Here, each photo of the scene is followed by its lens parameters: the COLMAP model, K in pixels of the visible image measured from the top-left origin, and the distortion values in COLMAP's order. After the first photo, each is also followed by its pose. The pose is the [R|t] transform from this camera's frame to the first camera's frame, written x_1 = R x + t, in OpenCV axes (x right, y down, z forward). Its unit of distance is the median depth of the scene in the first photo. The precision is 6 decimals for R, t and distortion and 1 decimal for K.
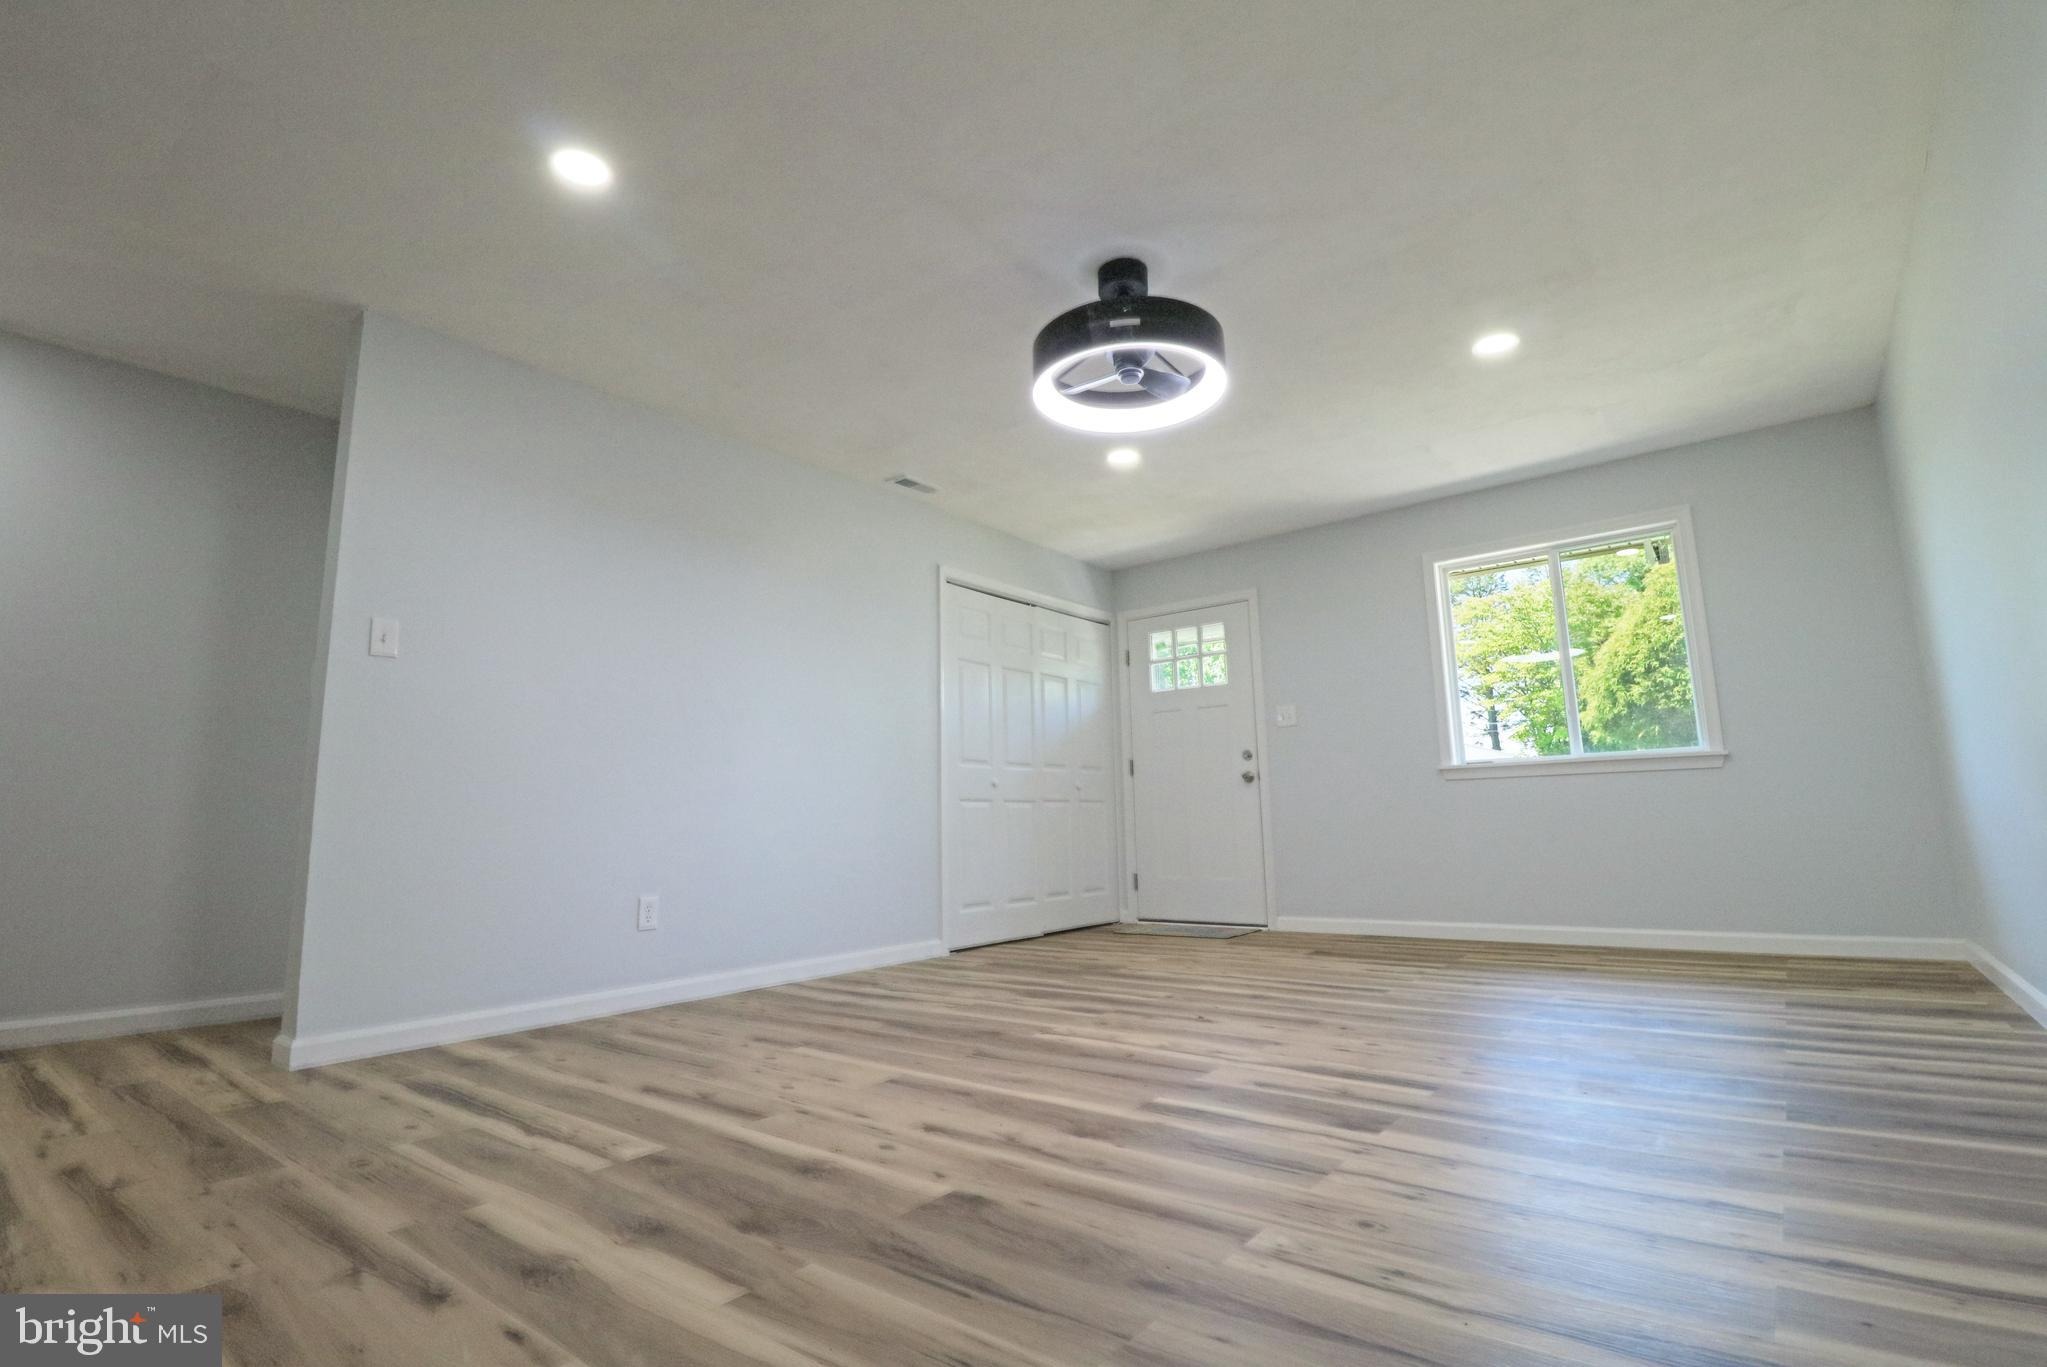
lens RADIAL K [[954.6, 0, 1030.4], [0, 954.6, 676.4], [0, 0, 1]] dist [0.002545, -0.014743]
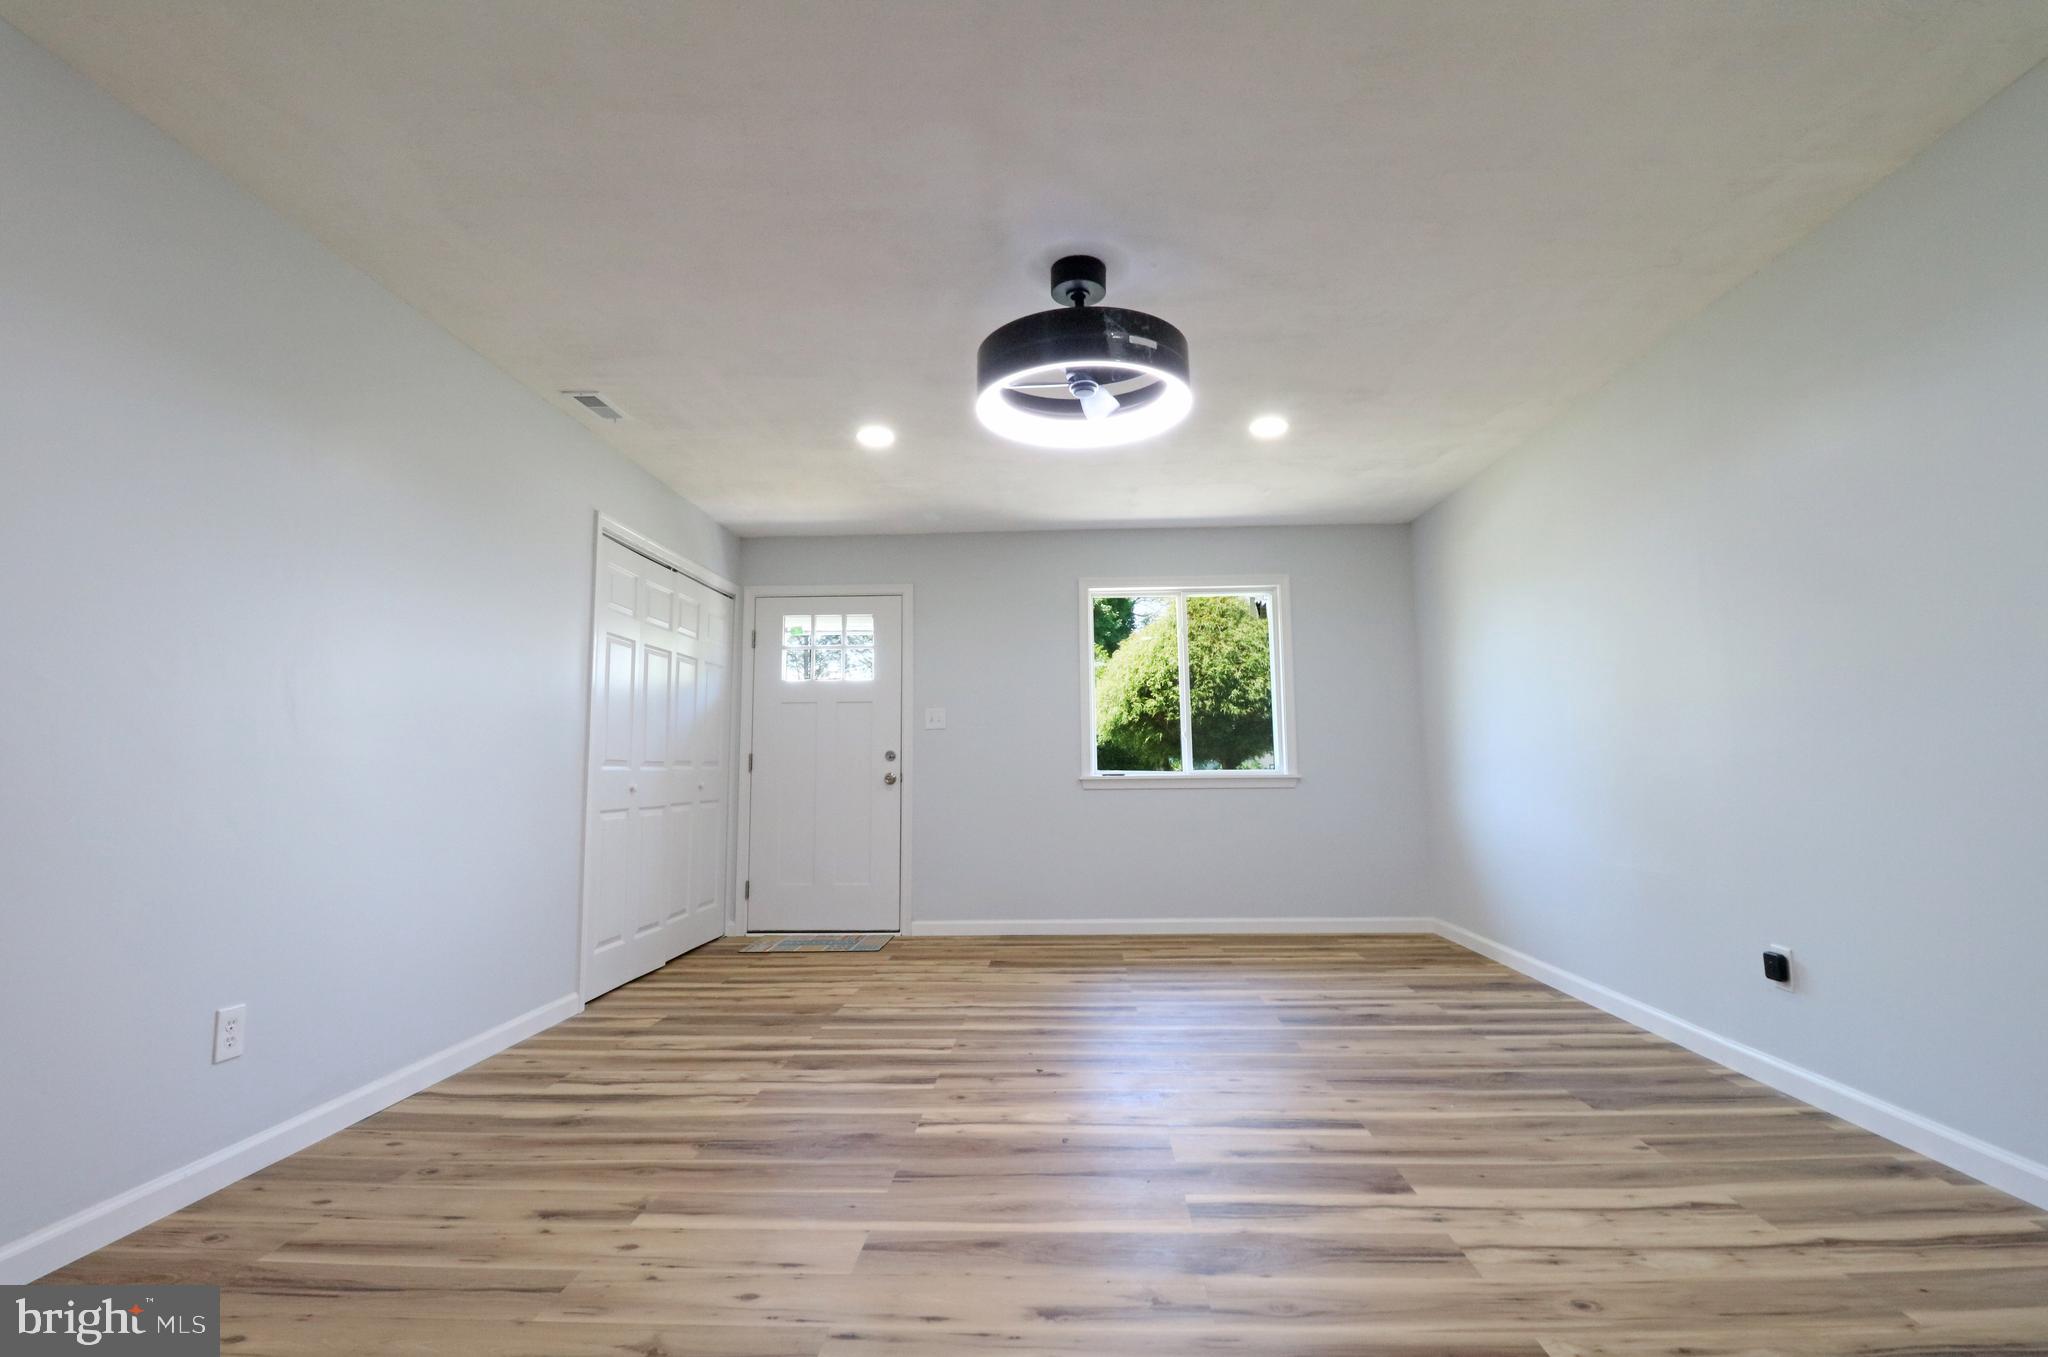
lens RADIAL K [[951.5, 0, 1036.2], [0, 951.5, 666.4], [0, 0, 1]] dist [0.001538, -0.013456]
pose [[0.807874, 0.078735, 0.584072, -0.288143], [-0.099496, 0.995032, 0.003486, -0.033276], [-0.580896, -0.060929, 0.811694, 0.179279]]
